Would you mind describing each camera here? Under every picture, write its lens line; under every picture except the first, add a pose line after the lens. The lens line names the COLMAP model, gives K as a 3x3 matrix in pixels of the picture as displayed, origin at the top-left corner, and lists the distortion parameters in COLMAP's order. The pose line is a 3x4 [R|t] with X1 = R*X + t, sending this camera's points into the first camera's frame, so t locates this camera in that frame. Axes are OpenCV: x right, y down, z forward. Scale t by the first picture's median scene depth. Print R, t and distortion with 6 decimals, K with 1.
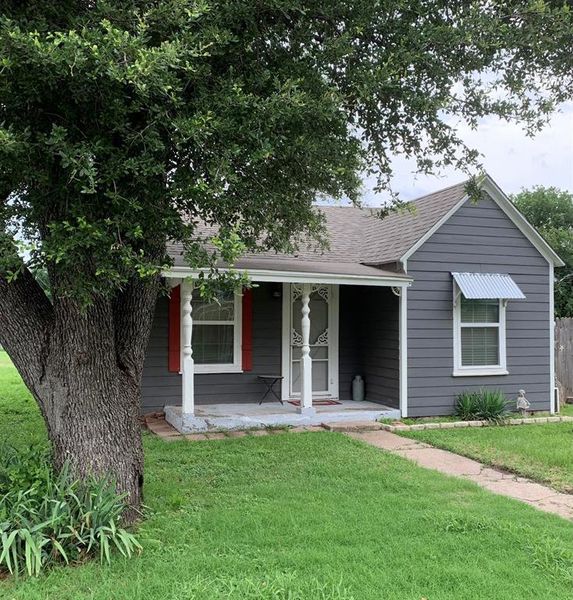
lens RADIAL K [[636.3, 0, 289.5], [0, 636.3, 300.9], [0, 0, 1]] dist [-0.014976, 0.000000]
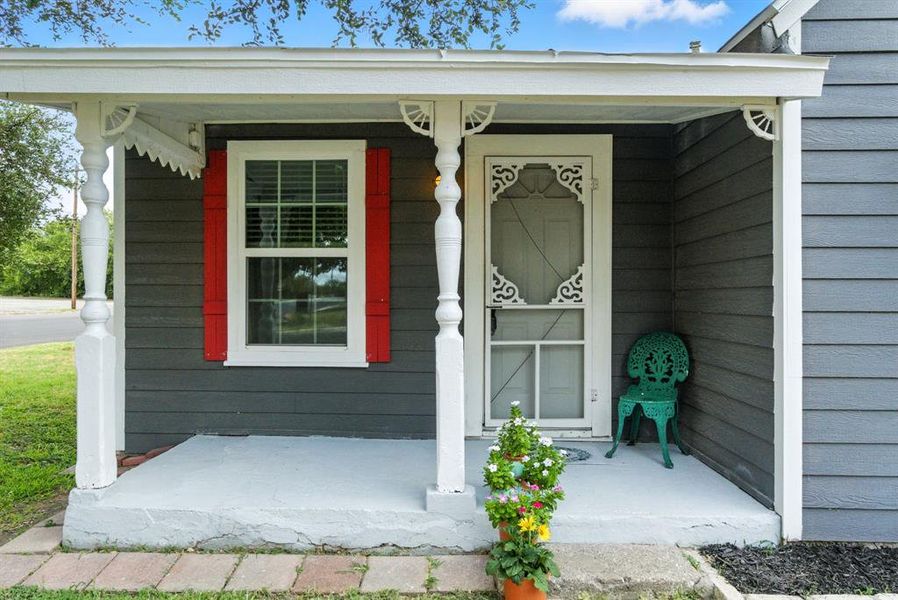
lens RADIAL K [[615.7, 0, 440.9], [0, 615.7, 294.1], [0, 0, 1]] dist [-0.015169, 0.001824]
pose [[0.932417, -0.004069, -0.361361, 0.126686], [0.014738, 0.999533, 0.026773, 0.054046], [0.361083, -0.030290, 0.932042, 0.649826]]
